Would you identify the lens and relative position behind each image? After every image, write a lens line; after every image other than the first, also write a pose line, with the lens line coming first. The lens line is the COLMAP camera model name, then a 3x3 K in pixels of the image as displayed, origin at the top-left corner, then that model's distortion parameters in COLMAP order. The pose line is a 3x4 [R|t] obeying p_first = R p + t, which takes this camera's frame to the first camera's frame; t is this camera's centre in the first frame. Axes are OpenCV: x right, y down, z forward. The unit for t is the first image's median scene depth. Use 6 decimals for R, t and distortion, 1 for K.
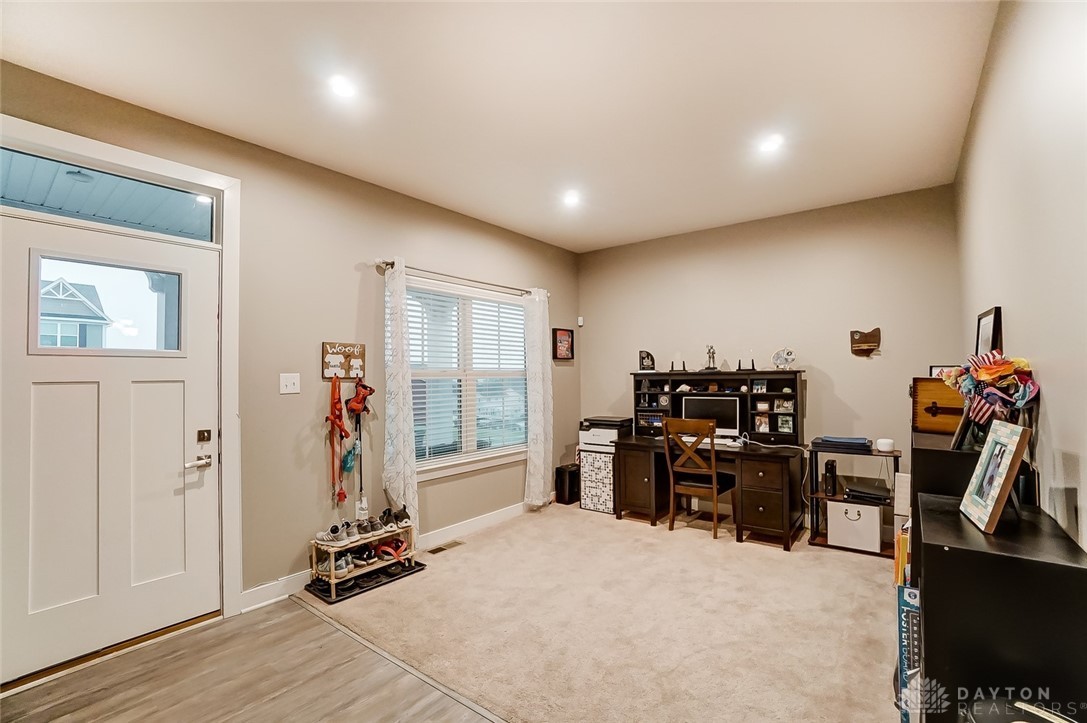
lens RADIAL K [[488.0, 0, 531.8], [0, 488.0, 362.6], [0, 0, 1]] dist [-0.061097, 0.021367]
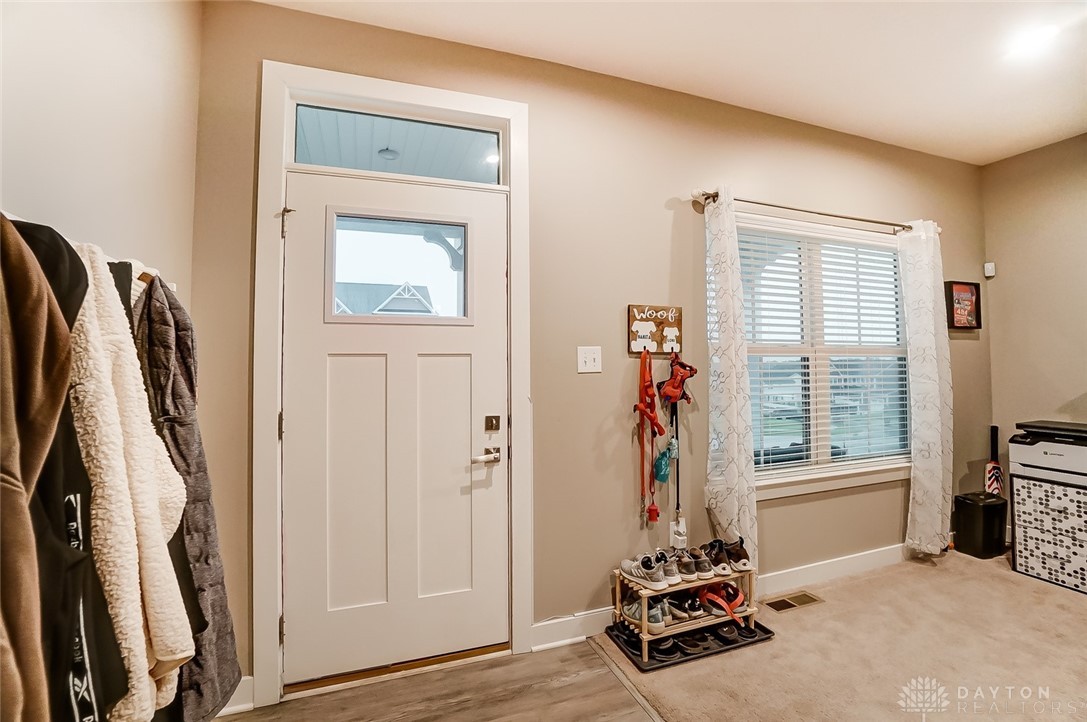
lens RADIAL K [[488.0, 0, 527.1], [0, 488.0, 343.4], [0, 0, 1]] dist [-0.061097, 0.021367]
pose [[0.854062, -0.008439, -0.520102, -0.169300], [0.006918, 0.999964, -0.004865, 0.019233], [0.520125, 0.000557, 0.854090, 0.264296]]
